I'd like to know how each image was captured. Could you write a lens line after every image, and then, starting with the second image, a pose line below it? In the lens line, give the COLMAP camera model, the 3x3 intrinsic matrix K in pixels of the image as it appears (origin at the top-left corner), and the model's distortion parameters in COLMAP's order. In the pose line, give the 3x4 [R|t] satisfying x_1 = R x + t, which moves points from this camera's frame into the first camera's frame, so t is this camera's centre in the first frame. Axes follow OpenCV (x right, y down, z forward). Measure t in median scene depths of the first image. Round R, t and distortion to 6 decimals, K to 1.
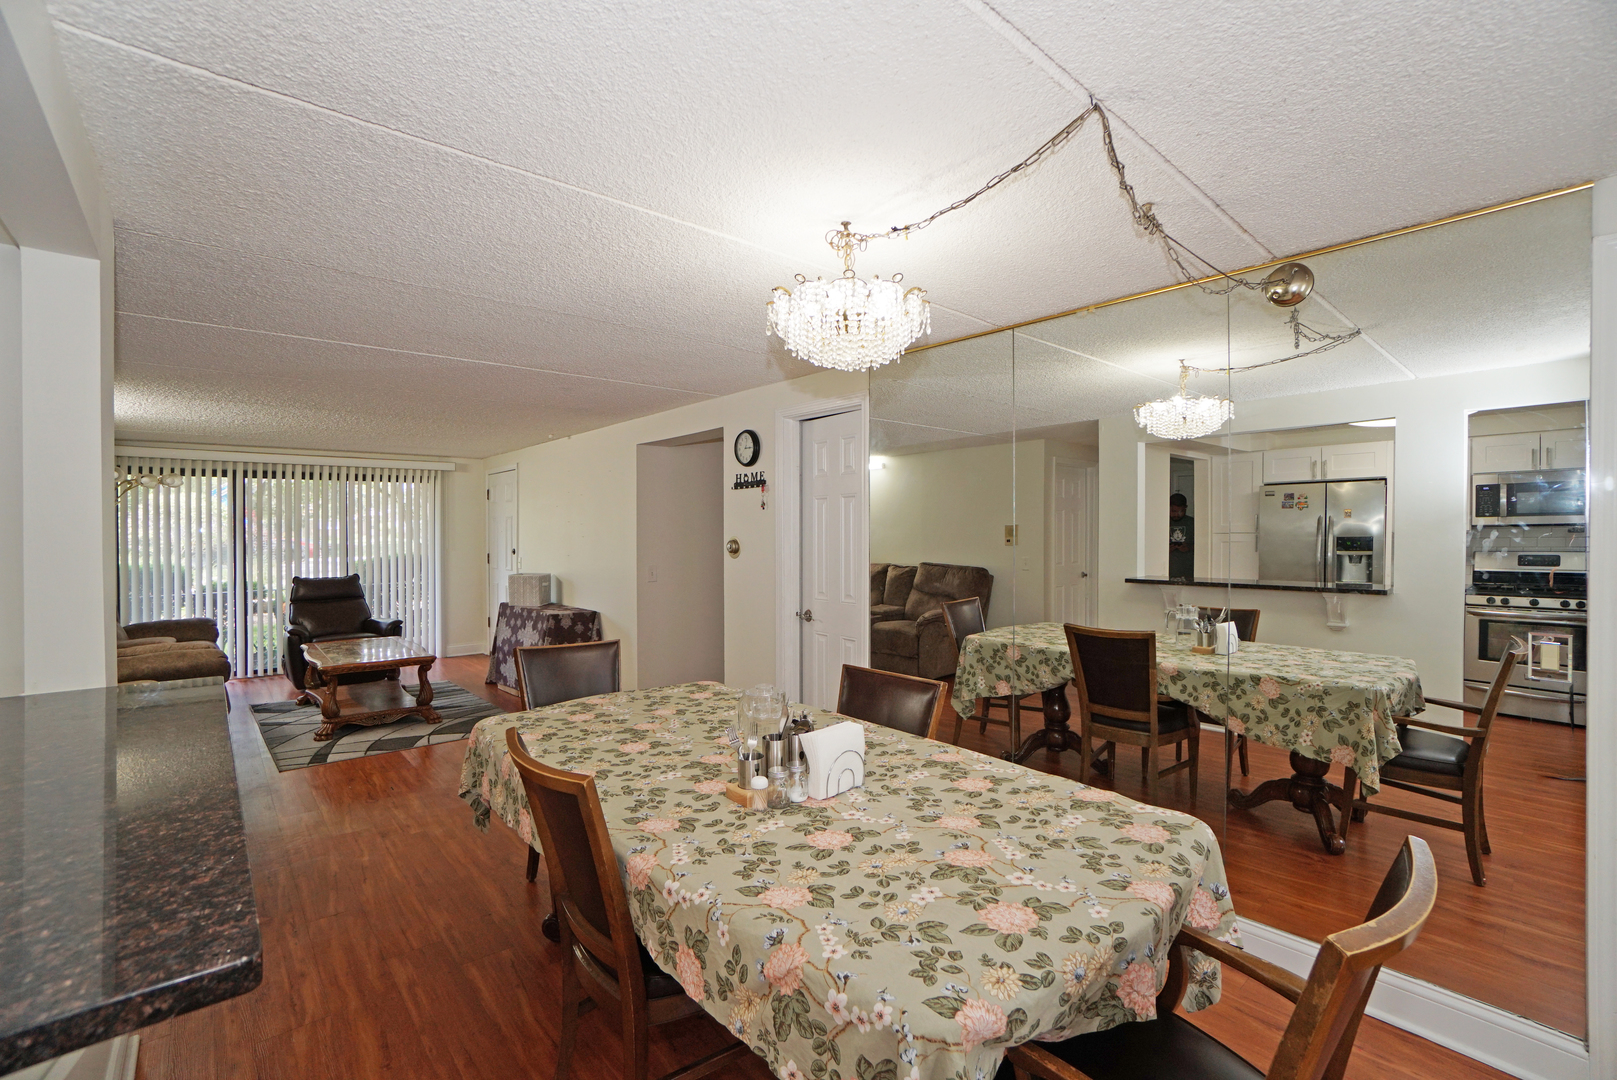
lens RADIAL K [[718.4, 0, 807.0], [0, 718.4, 532.7], [0, 0, 1]] dist [-0.065515, 0.024613]
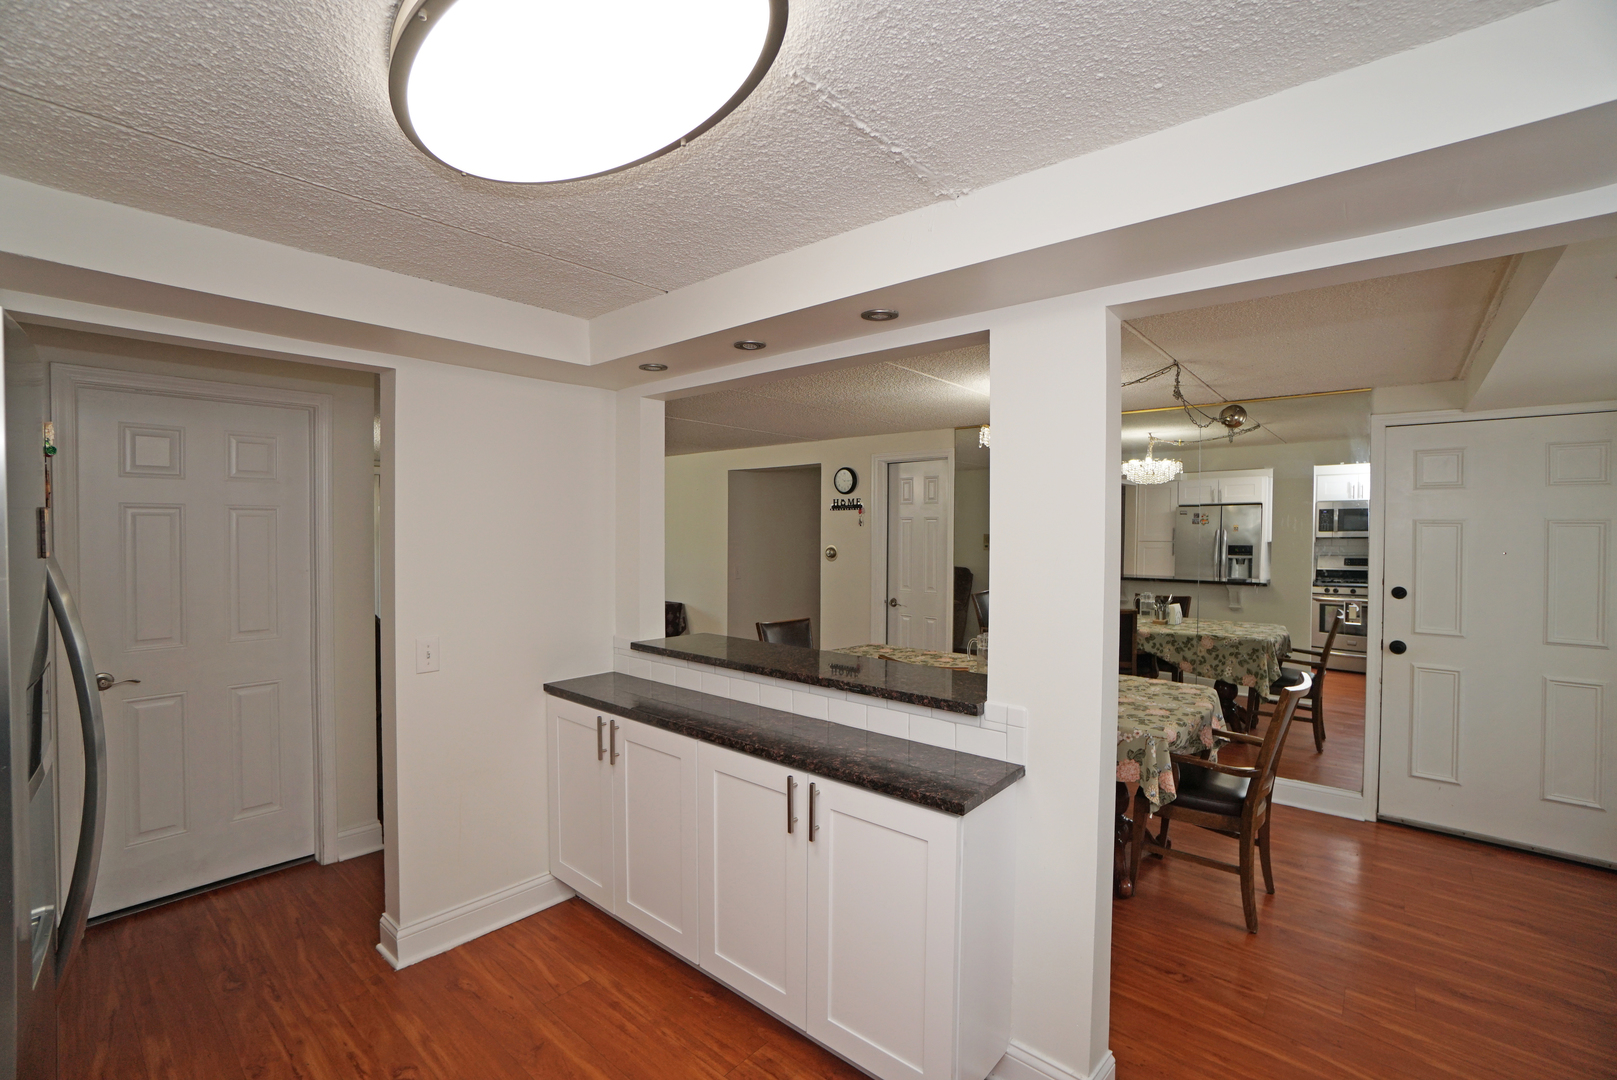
lens RADIAL K [[718.4, 0, 807.0], [0, 718.4, 532.7], [0, 0, 1]] dist [-0.065515, 0.024613]
pose [[0.990000, 0.006791, 0.140901, -0.430326], [-0.007476, 0.999963, 0.004331, -0.030115], [-0.140866, -0.005341, 0.990014, -0.429053]]
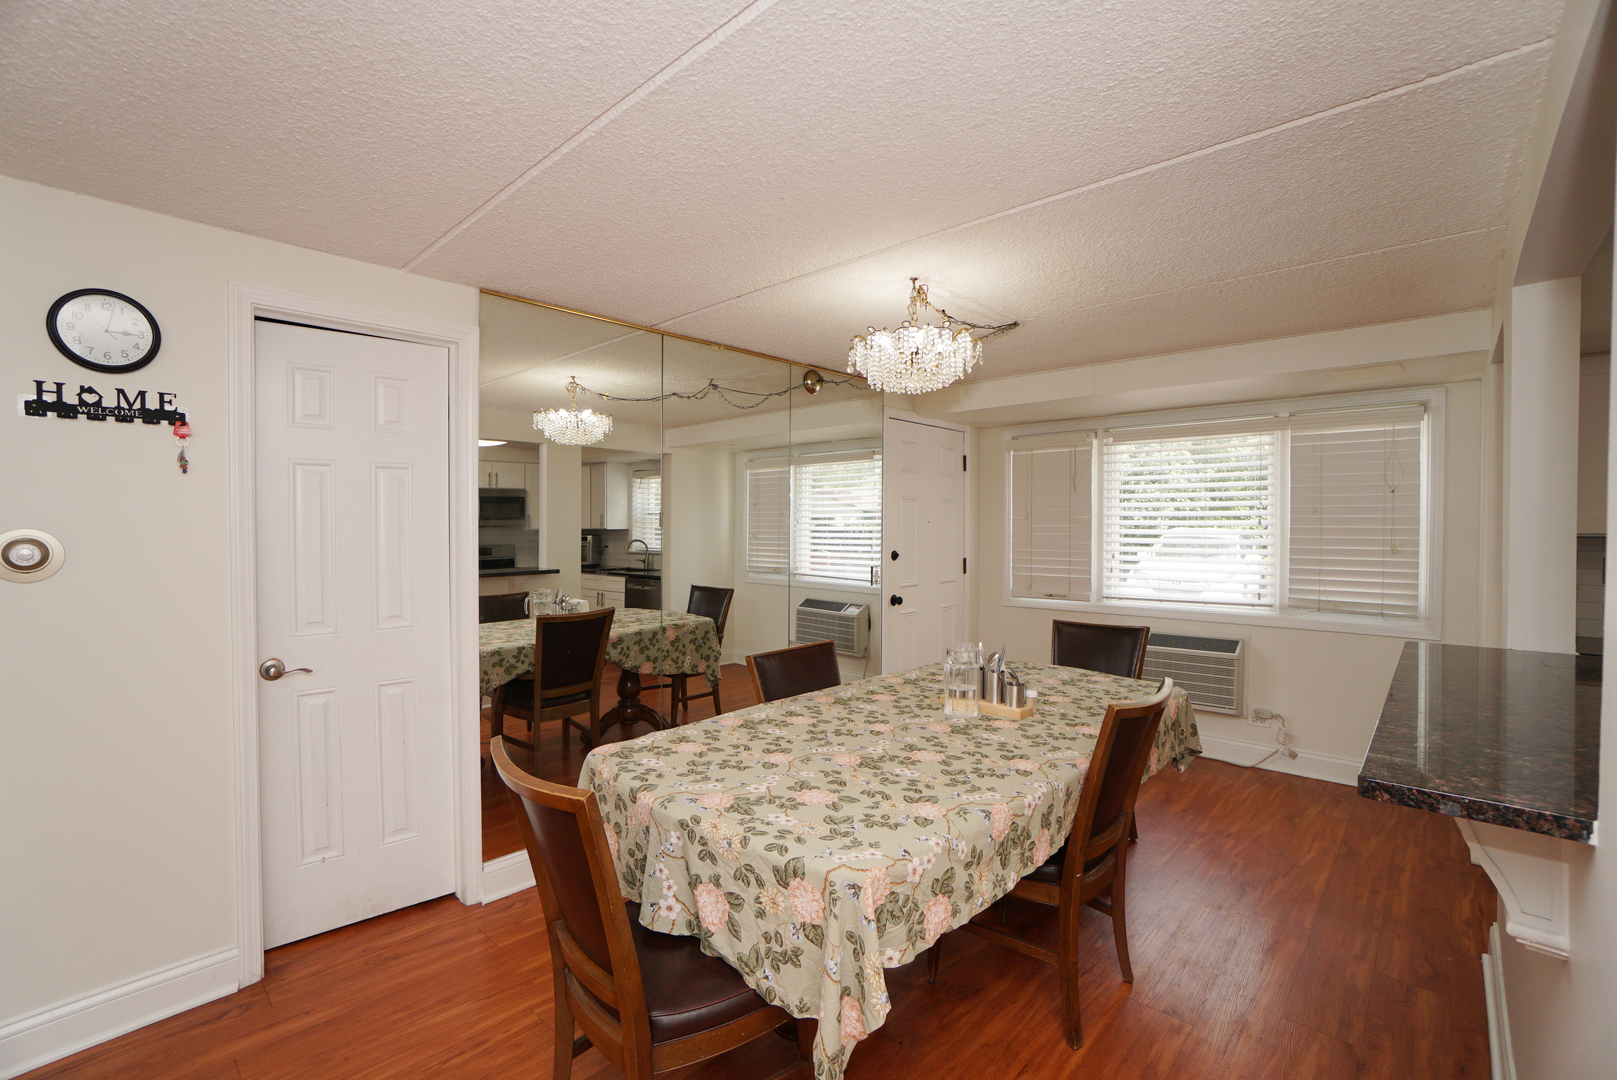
lens RADIAL K [[718.4, 0, 807.0], [0, 718.4, 532.7], [0, 0, 1]] dist [-0.065515, 0.024613]
pose [[-0.105110, -0.011212, 0.994397, -0.688014], [-0.003497, 0.999934, 0.010904, 0.001777], [-0.994455, -0.002331, -0.105142, 0.755382]]
